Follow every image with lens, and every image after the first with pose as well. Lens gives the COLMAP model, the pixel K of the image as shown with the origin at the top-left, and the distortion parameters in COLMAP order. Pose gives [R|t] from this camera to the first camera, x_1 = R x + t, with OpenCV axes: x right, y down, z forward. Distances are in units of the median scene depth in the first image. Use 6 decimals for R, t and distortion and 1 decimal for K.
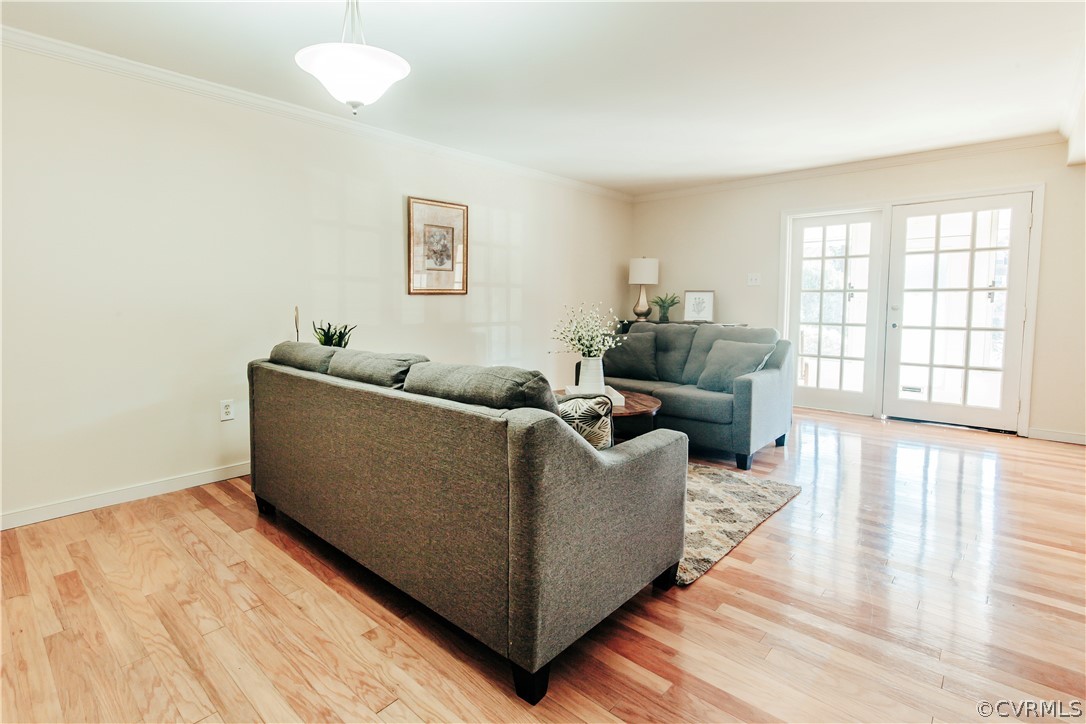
lens RADIAL K [[528.5, 0, 506.3], [0, 528.5, 327.4], [0, 0, 1]] dist [0.004105, 0.000904]
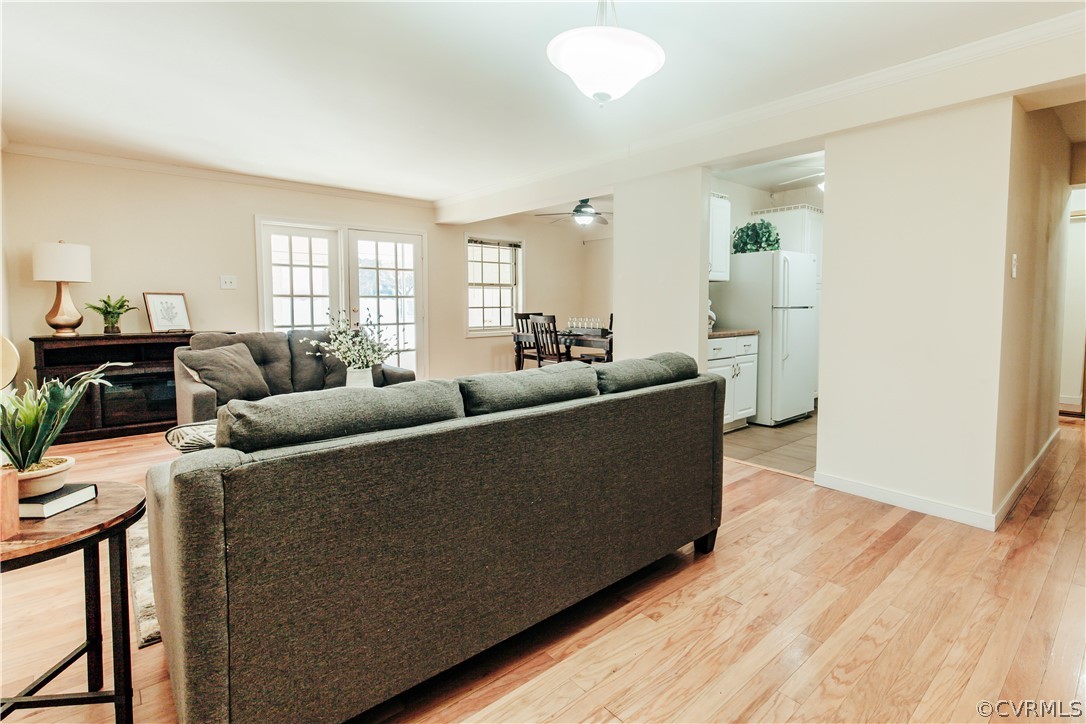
lens RADIAL K [[512.3, 0, 581.2], [0, 512.3, 329.6], [0, 0, 1]] dist [0.000231, 0.000000]
pose [[0.070774, -0.053072, 0.996080, -1.178627], [0.053765, 0.997335, 0.049319, -0.056703], [-0.996042, 0.050064, 0.073439, 0.965222]]
